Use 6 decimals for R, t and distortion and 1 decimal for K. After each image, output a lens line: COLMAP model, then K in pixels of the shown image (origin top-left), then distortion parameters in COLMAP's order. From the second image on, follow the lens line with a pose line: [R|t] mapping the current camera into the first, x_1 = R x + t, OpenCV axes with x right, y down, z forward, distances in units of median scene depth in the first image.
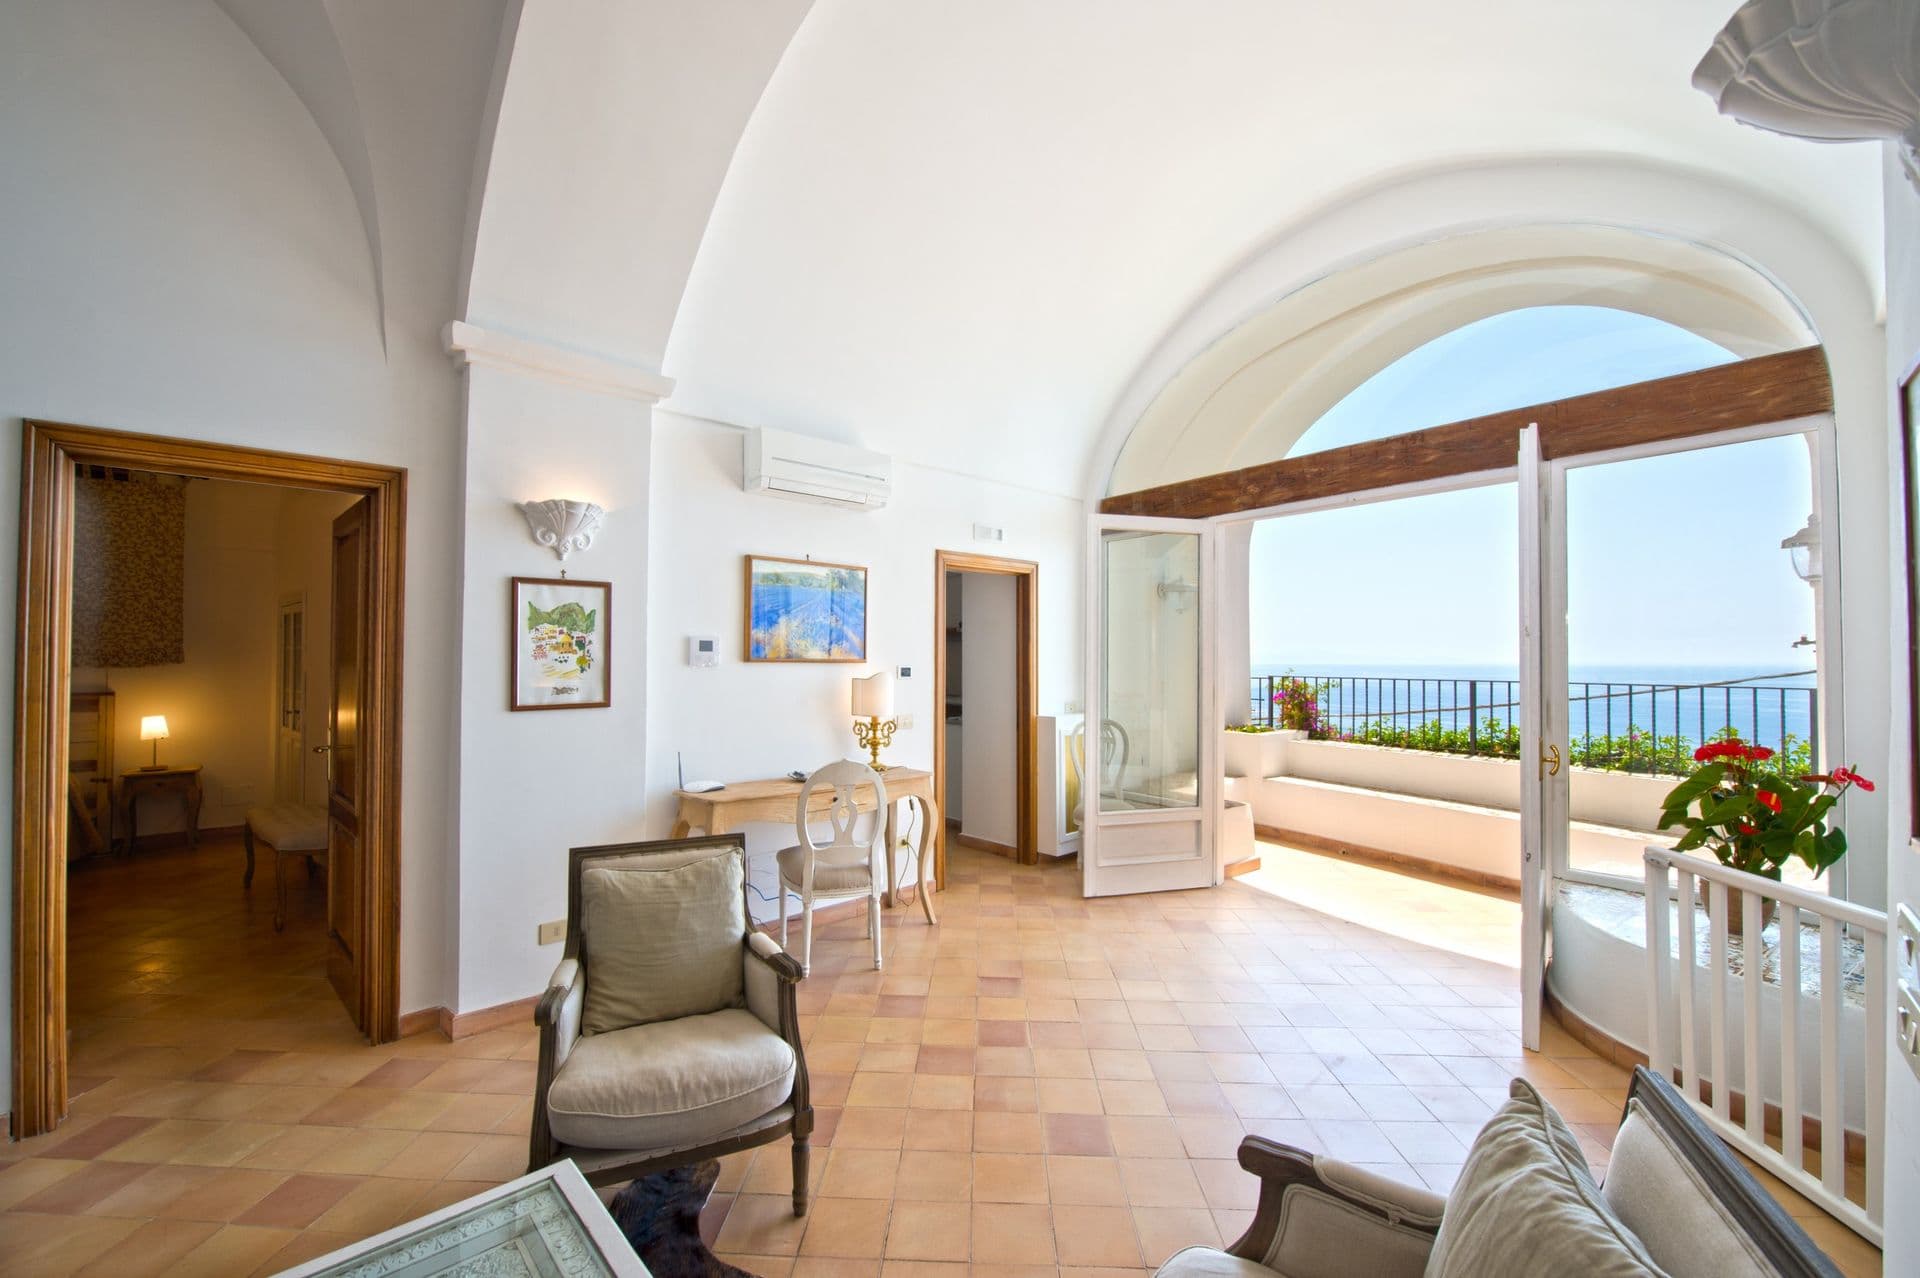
lens RADIAL K [[844.7, 0, 946.8], [0, 844.7, 634.7], [0, 0, 1]] dist [0.000715, -0.000053]
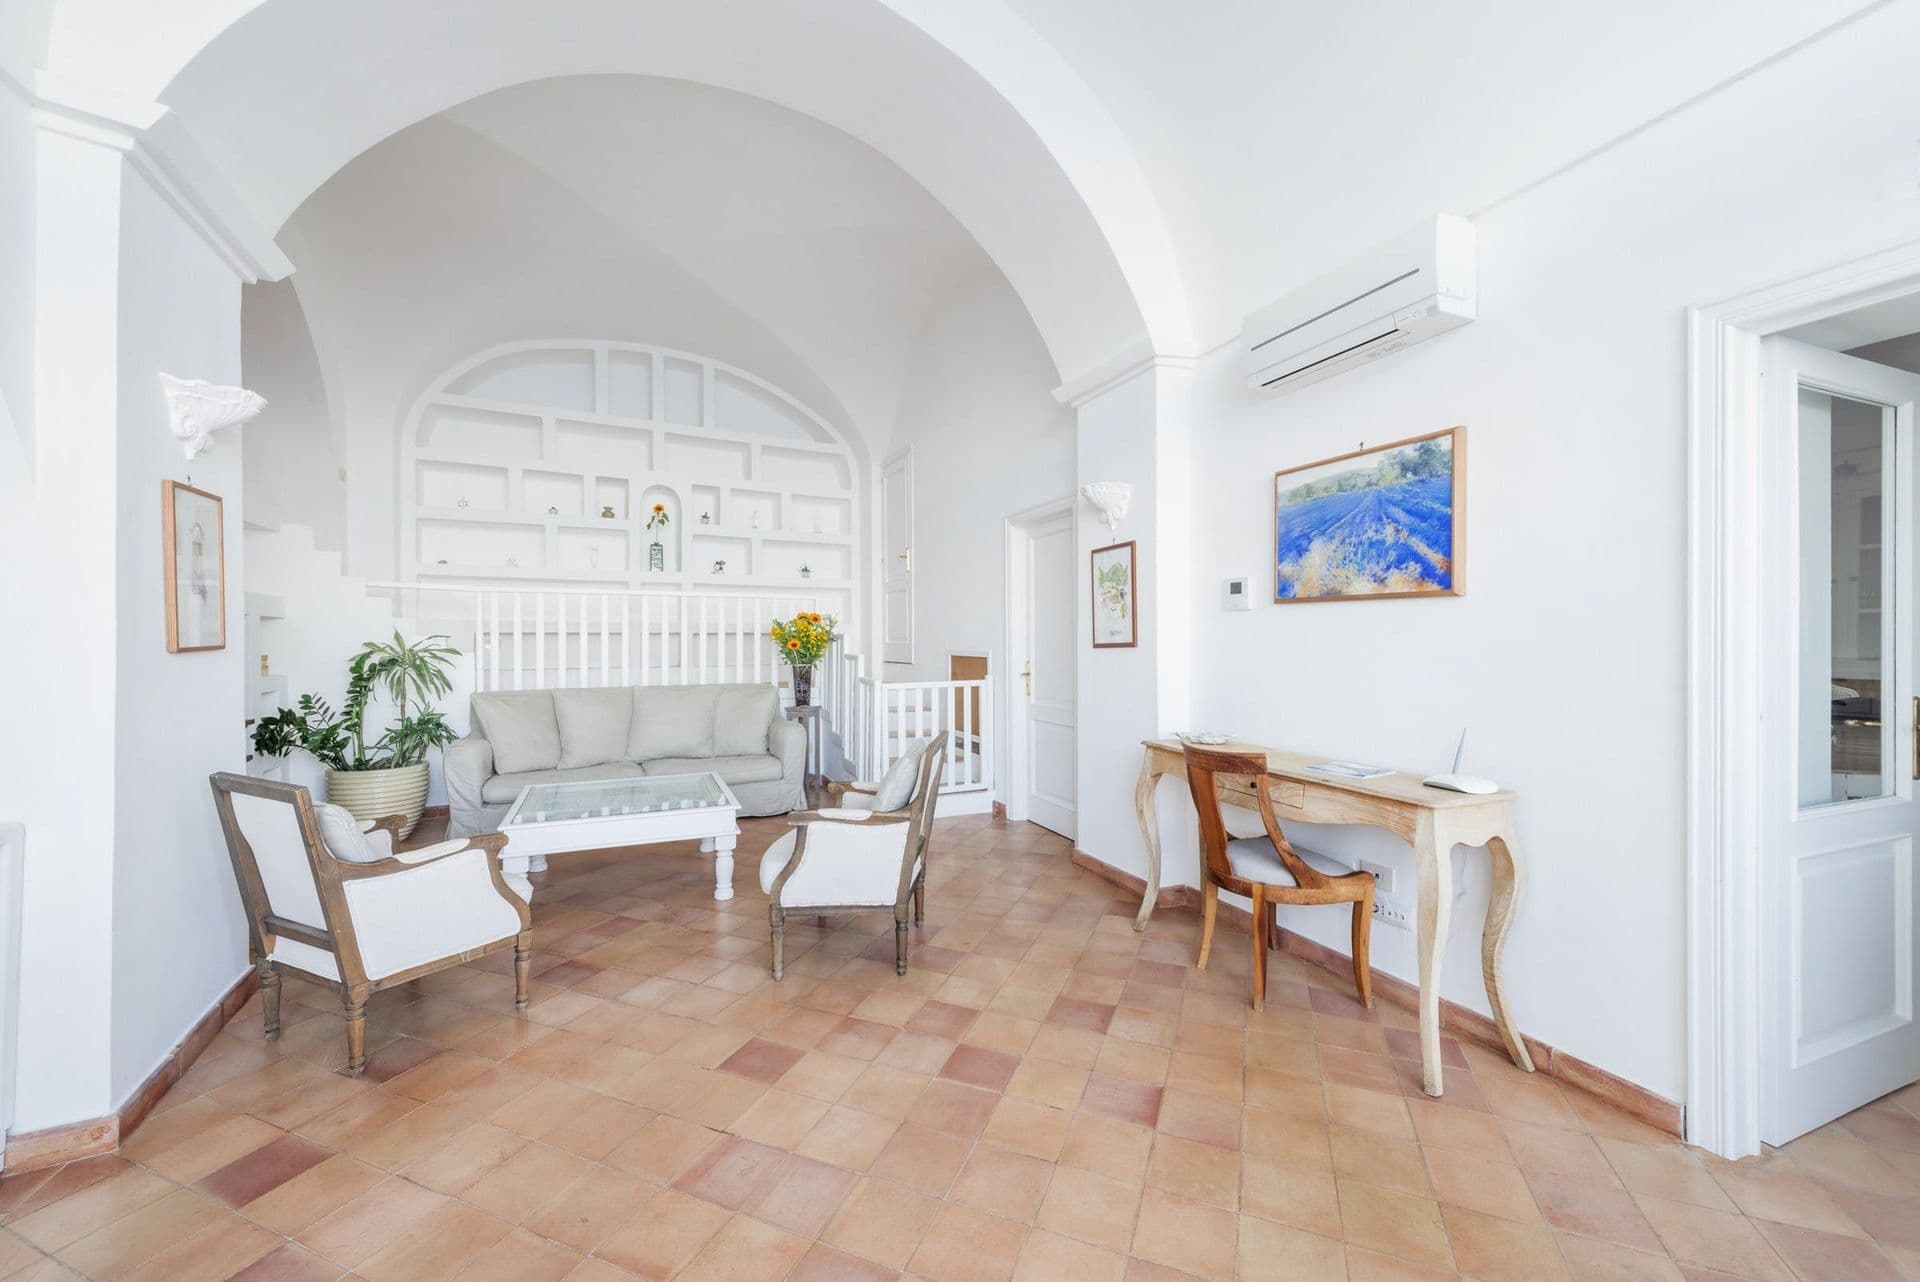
lens RADIAL K [[758.1, 0, 950.0], [0, 758.1, 650.5], [0, 0, 1]] dist [-0.001239, -0.000210]
pose [[-0.384716, 0.005324, -0.923020, 0.665290], [0.015759, 0.999875, -0.000801, 0.086166], [0.922900, -0.014854, -0.384752, 1.162552]]
